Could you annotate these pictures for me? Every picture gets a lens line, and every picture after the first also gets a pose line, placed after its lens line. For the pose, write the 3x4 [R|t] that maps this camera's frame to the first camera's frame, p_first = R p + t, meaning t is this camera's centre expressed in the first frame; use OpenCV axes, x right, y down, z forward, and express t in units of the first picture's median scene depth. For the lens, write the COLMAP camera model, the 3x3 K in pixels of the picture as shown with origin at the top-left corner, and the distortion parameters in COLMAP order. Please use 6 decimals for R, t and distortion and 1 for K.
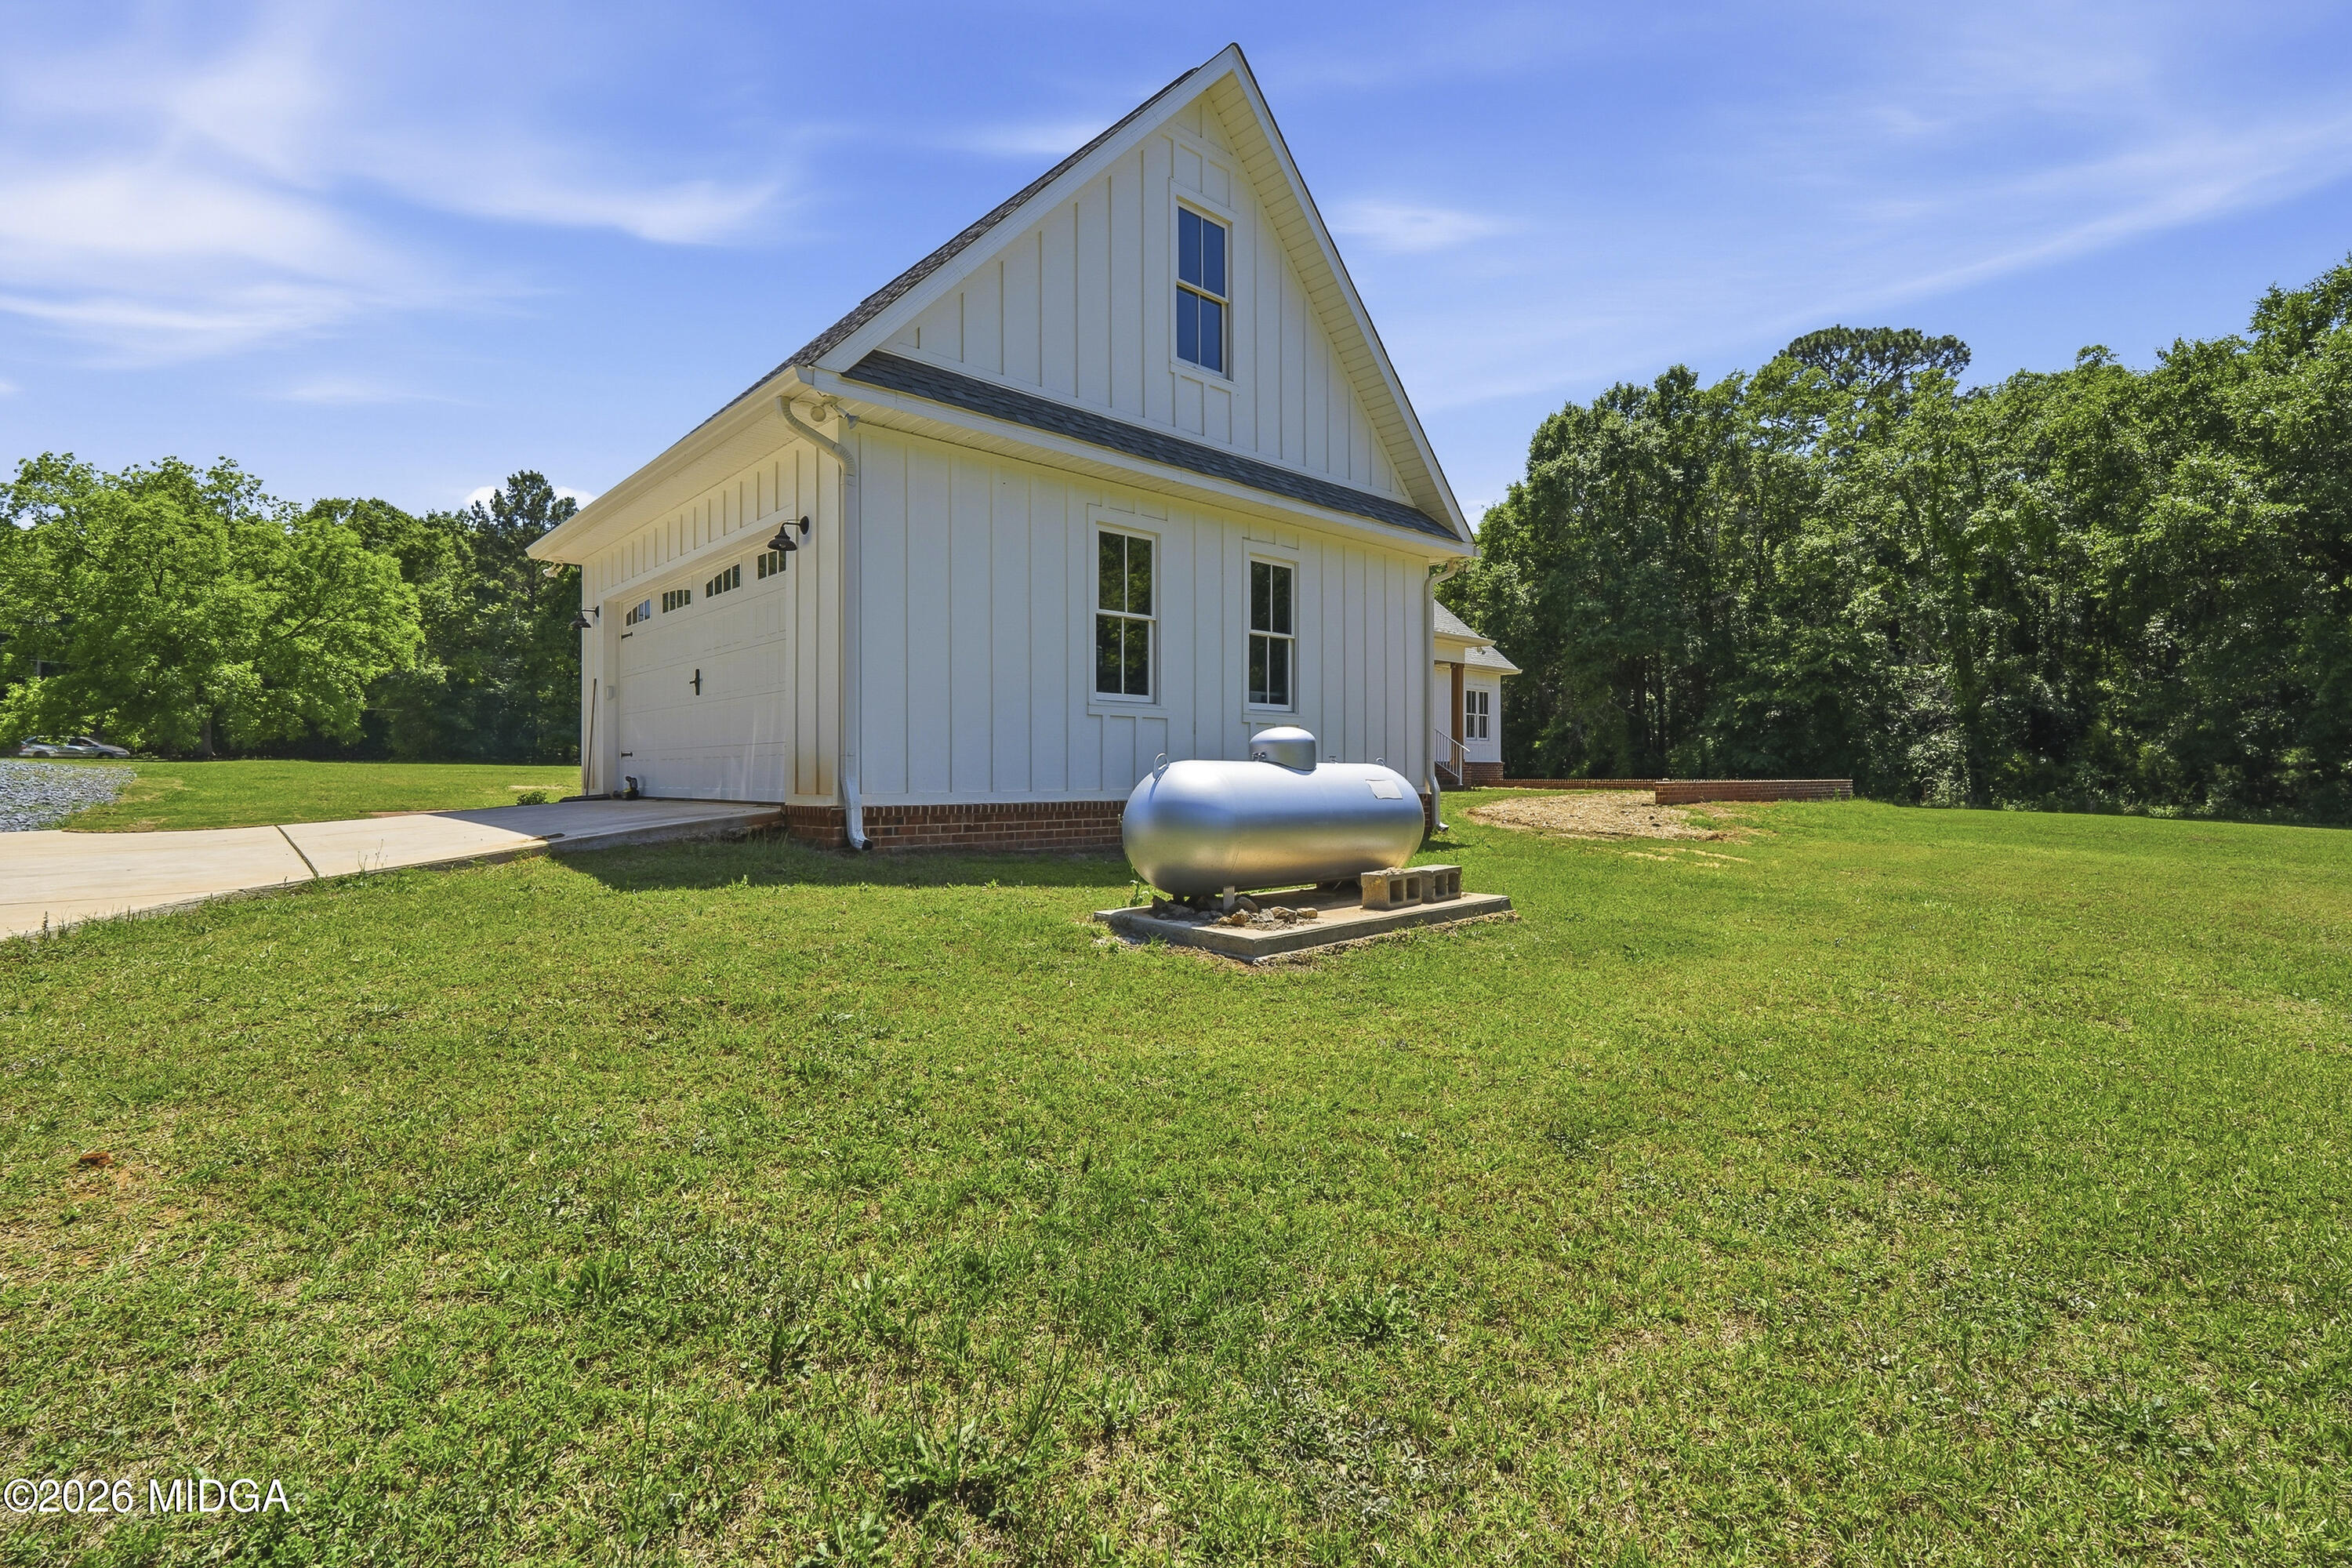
lens RADIAL K [[1057.4, 0, 1172.7], [0, 1057.4, 774.7], [0, 0, 1]] dist [-0.010004, 0.000094]
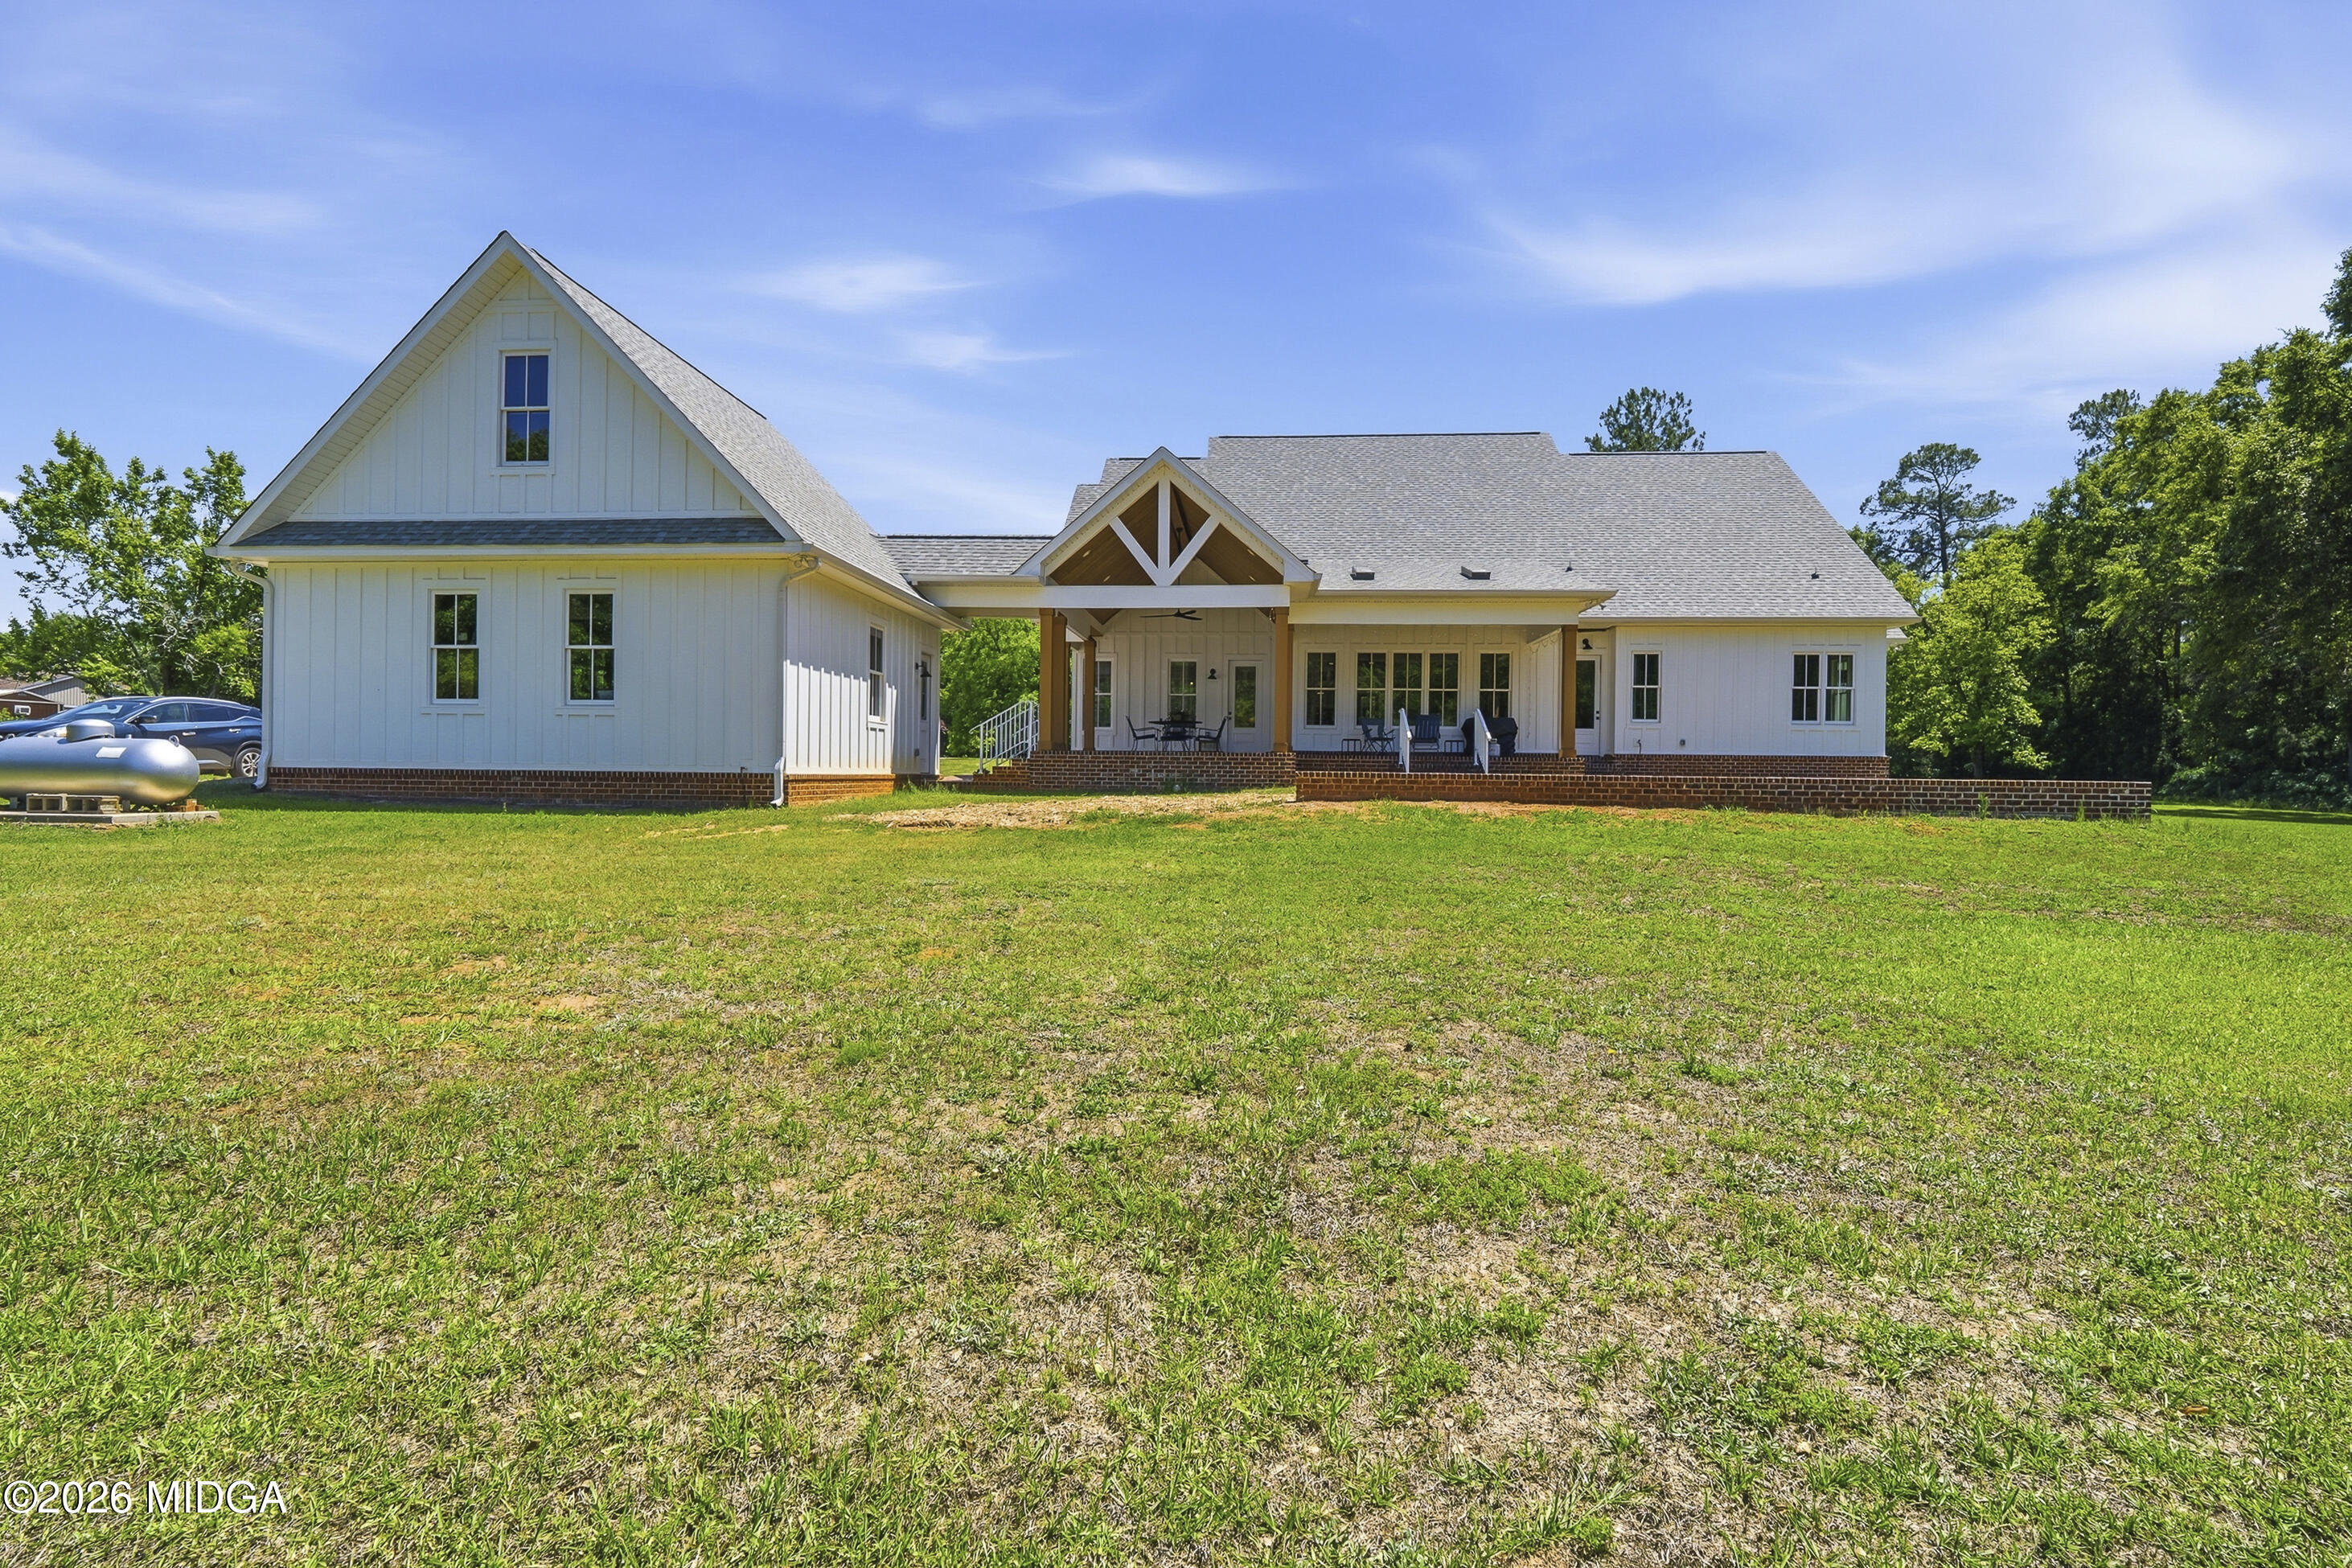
lens RADIAL K [[1057.4, 0, 1172.7], [0, 1057.4, 774.7], [0, 0, 1]] dist [-0.010004, 0.000094]
pose [[0.671369, 0.009733, -0.741059, 1.644839], [-0.013079, 0.999914, 0.001284, 0.015701], [0.741008, 0.008831, 0.671439, 0.701094]]
